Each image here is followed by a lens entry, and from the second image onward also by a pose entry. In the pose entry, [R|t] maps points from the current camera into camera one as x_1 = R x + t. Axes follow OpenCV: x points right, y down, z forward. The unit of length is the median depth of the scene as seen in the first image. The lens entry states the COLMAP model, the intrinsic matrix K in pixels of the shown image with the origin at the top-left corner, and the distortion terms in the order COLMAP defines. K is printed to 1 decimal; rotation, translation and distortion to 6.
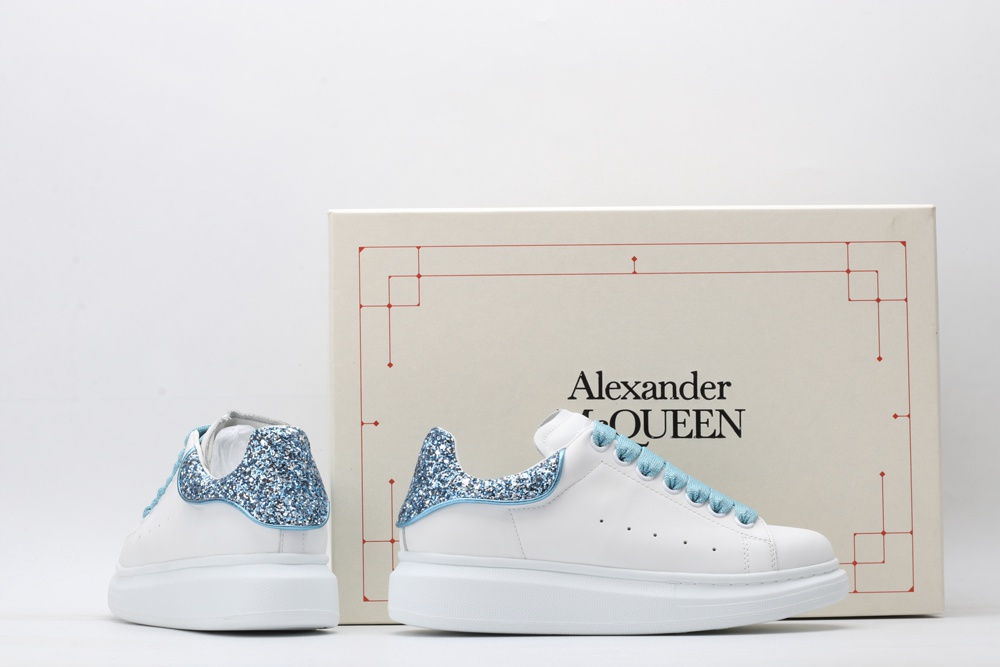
lens RADIAL K [[2393.6, 0, 497.7], [0, 2393.6, 335.5], [0, 0, 1]] dist [0.009411, 0.000000]
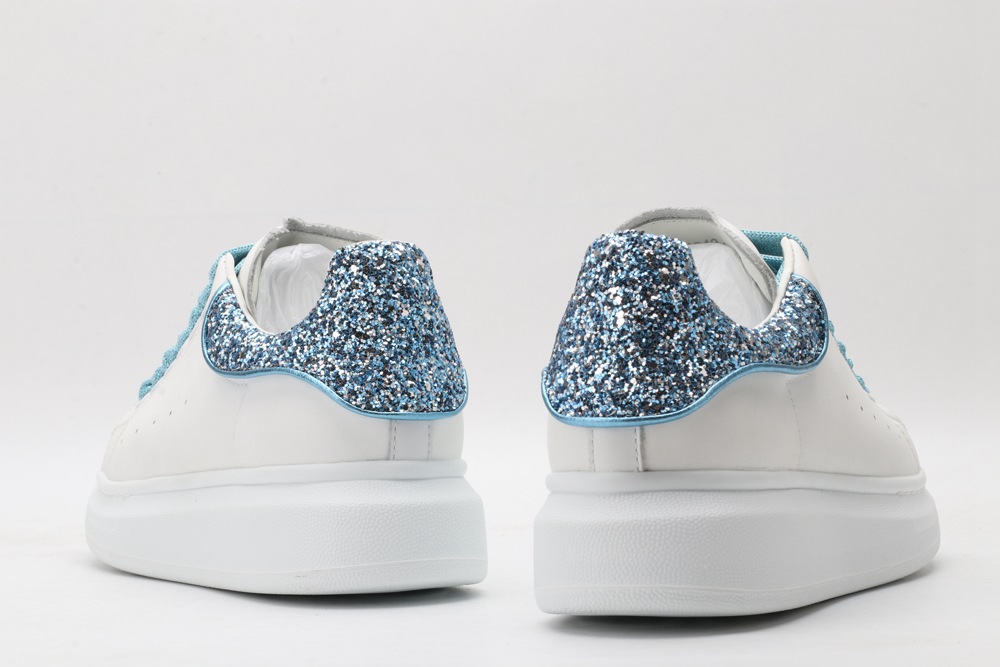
lens RADIAL K [[2393.6, 0, 500.6], [0, 2393.6, 331.8], [0, 0, 1]] dist [0.009411, 0.000000]
pose [[0.999542, -0.016776, 0.025193, -0.075404], [0.015210, 0.998015, 0.061107, 0.024166], [-0.026168, -0.060696, 0.997813, 0.409824]]
